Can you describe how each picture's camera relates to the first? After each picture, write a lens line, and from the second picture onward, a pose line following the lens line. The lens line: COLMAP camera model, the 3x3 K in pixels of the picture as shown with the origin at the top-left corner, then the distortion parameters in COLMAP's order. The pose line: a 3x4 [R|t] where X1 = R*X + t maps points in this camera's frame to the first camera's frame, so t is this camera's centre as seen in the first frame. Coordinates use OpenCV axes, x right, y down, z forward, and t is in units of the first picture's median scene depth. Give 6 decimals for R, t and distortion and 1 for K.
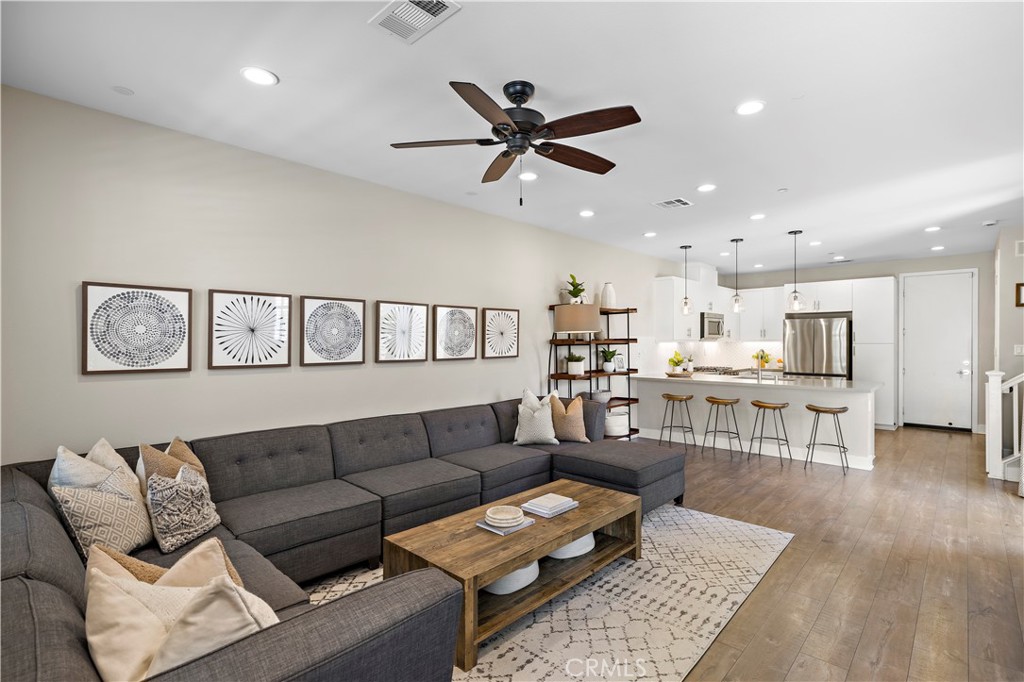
lens RADIAL K [[490.4, 0, 515.4], [0, 490.4, 343.9], [0, 0, 1]] dist [0.000548, -0.000029]
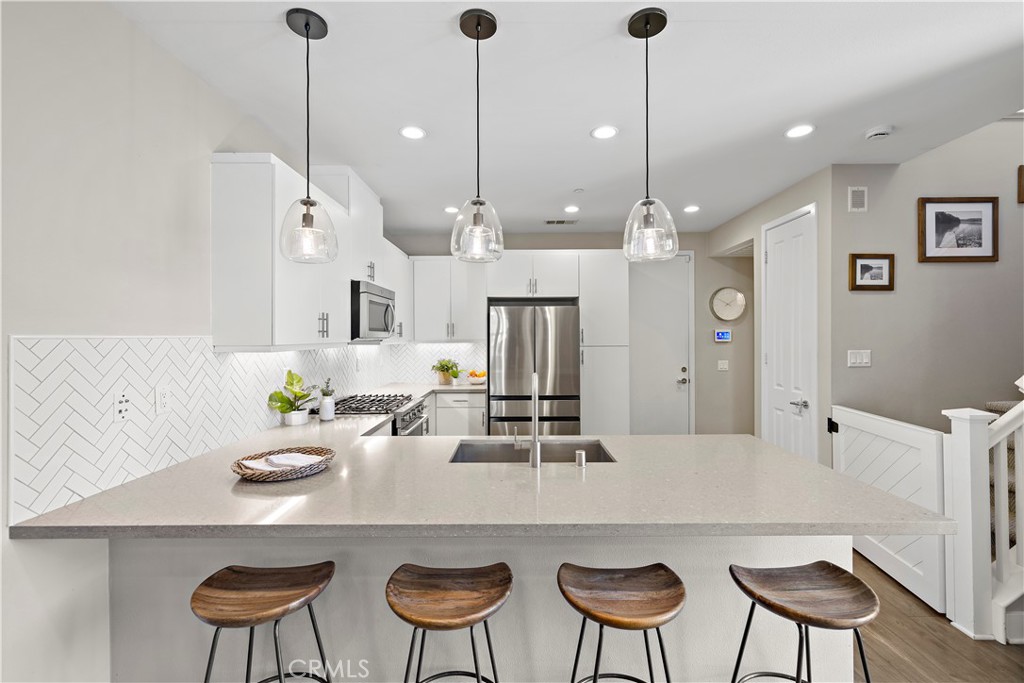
lens RADIAL K [[445.3, 0, 514.4], [0, 445.3, 332.0], [0, 0, 1]] dist [-0.001302, -0.000019]
pose [[0.743755, 0.007801, 0.668406, 0.216239], [0.006286, 0.999806, -0.018663, -0.009415], [-0.668422, 0.018082, 0.743562, 0.596041]]
